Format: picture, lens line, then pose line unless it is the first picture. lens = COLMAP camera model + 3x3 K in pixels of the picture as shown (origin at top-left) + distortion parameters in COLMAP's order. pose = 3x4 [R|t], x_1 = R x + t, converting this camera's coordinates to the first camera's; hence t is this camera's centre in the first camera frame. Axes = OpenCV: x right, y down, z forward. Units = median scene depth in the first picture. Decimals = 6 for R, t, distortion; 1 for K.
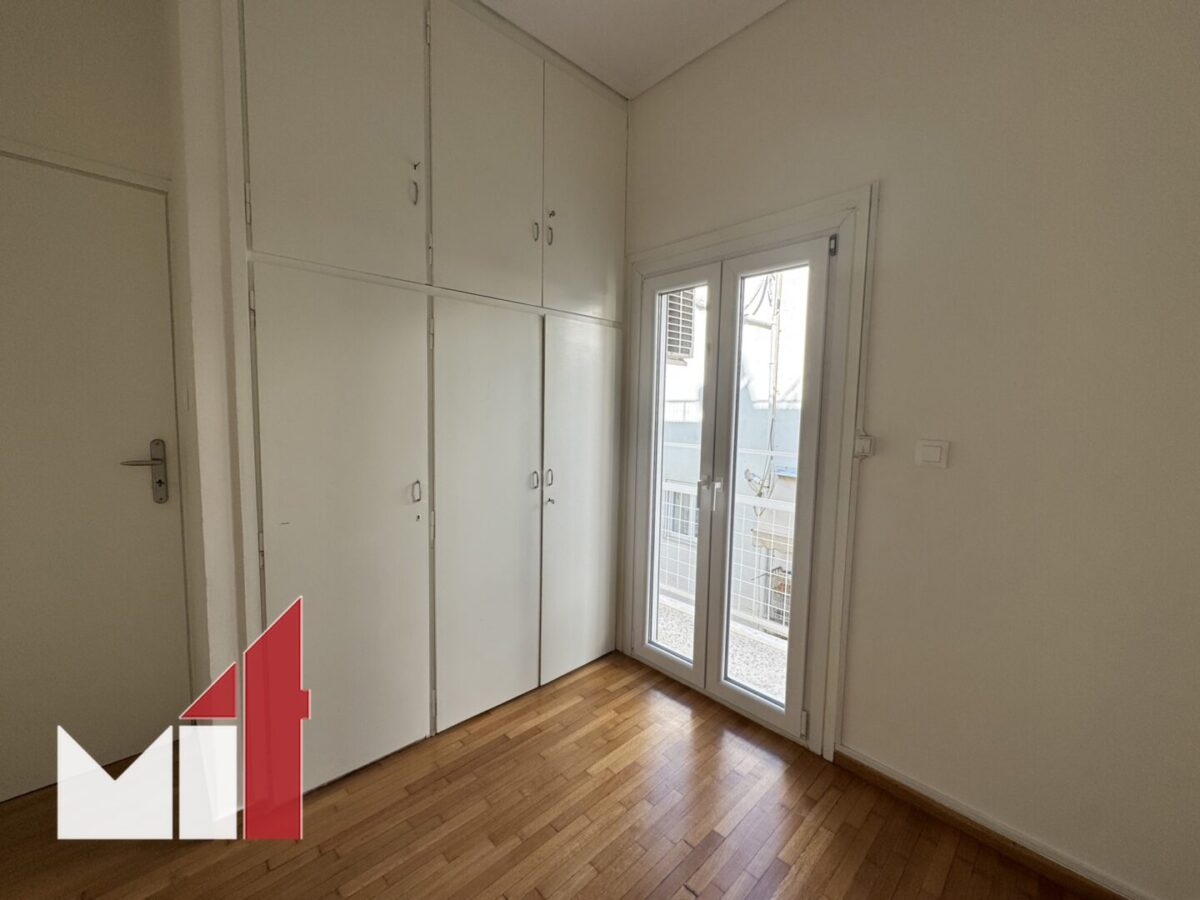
lens RADIAL K [[478.5, 0, 600.1], [0, 478.5, 445.5], [0, 0, 1]] dist [-0.001119, 0.000068]
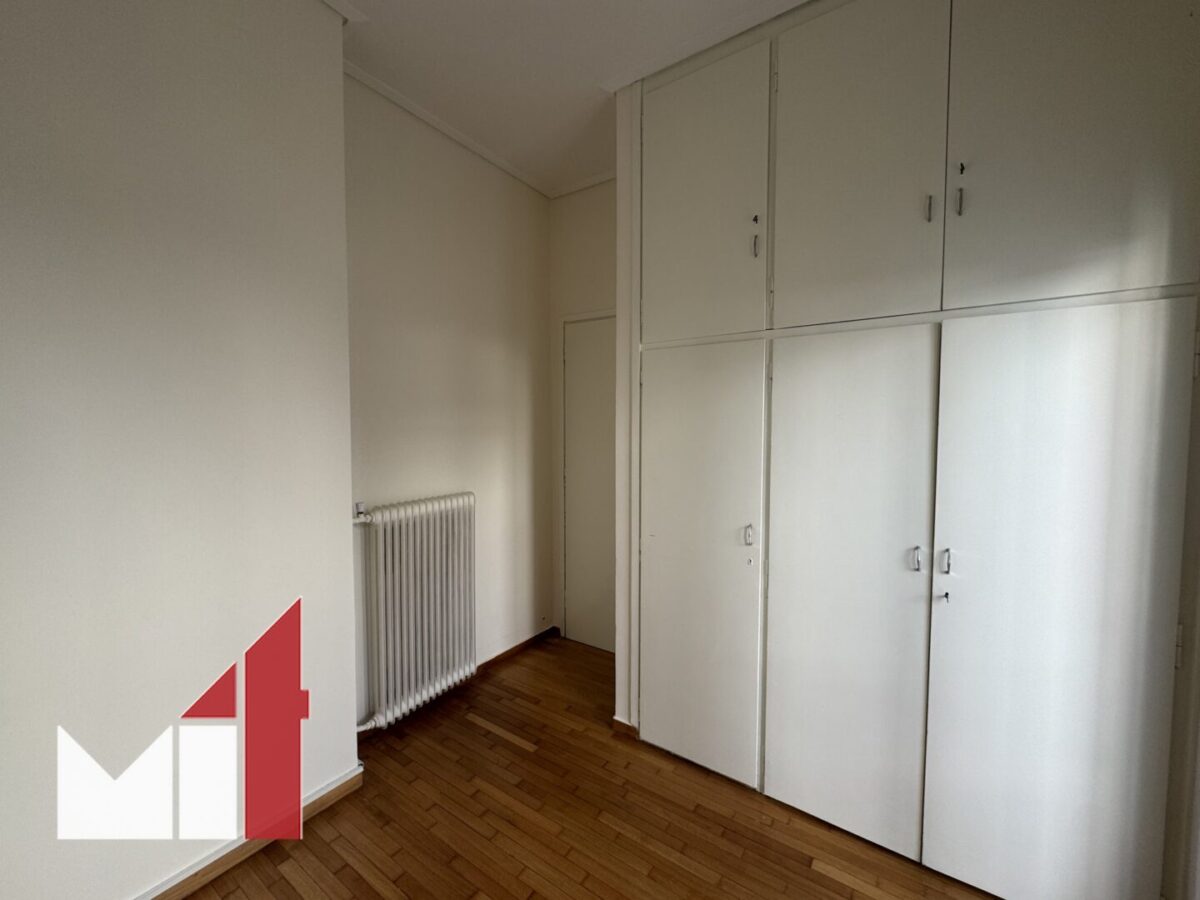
lens RADIAL K [[478.5, 0, 599.9], [0, 478.5, 447.1], [0, 0, 1]] dist [-0.001119, 0.000068]
pose [[0.207358, 0.025379, -0.977936, 0.542860], [-0.073762, 0.997223, 0.010239, -0.077442], [0.975480, 0.070011, 0.208654, 0.469598]]
